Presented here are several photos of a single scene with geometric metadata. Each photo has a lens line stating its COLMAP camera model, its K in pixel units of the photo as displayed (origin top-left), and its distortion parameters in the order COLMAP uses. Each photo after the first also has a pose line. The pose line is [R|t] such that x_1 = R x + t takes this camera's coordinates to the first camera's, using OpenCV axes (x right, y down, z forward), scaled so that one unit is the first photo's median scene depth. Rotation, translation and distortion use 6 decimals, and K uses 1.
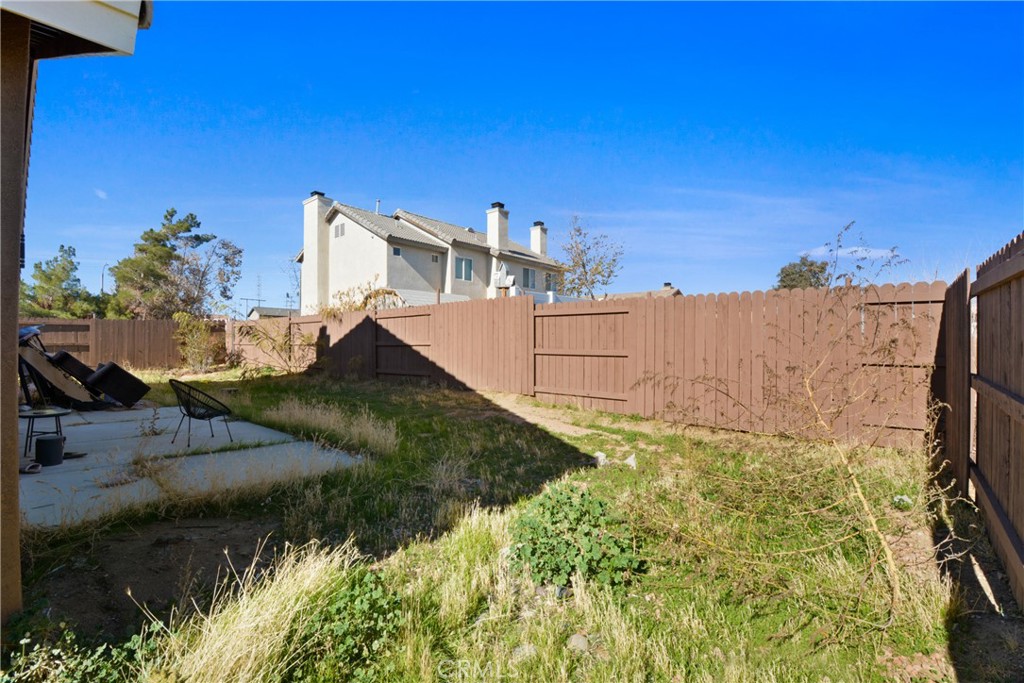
lens RADIAL K [[452.2, 0, 516.0], [0, 452.2, 344.1], [0, 0, 1]] dist [-0.011632, -0.005969]
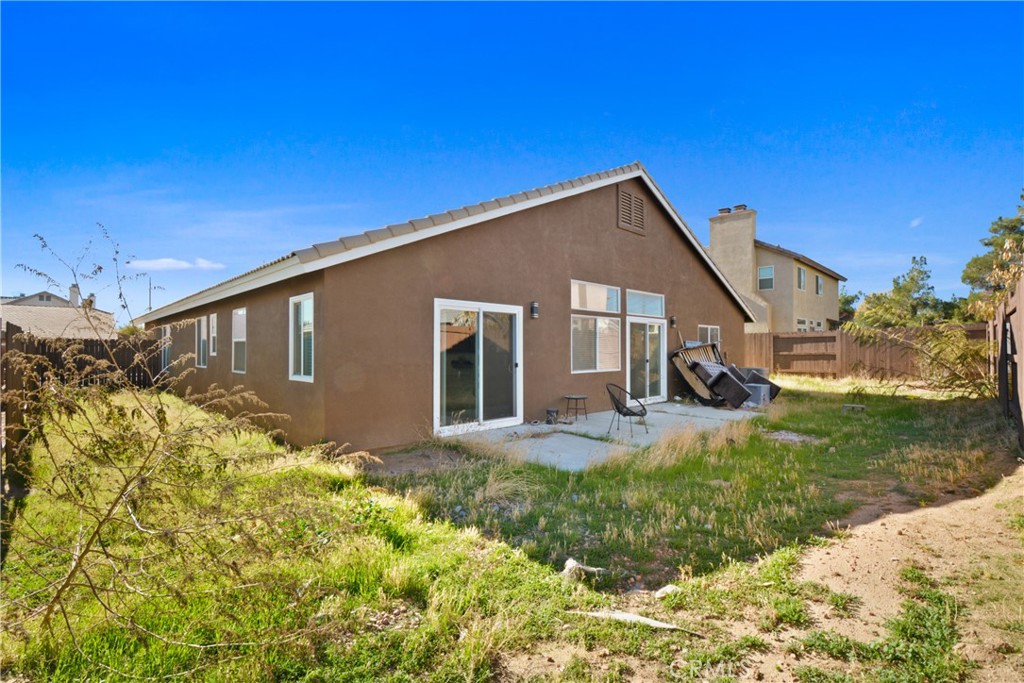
lens RADIAL K [[452.2, 0, 510.0], [0, 452.2, 344.8], [0, 0, 1]] dist [-0.011632, -0.005969]
pose [[-0.130524, -0.006429, -0.991424, 0.253275], [-0.000274, 0.999979, -0.006449, -0.013073], [0.991445, -0.000570, -0.130523, 0.322402]]
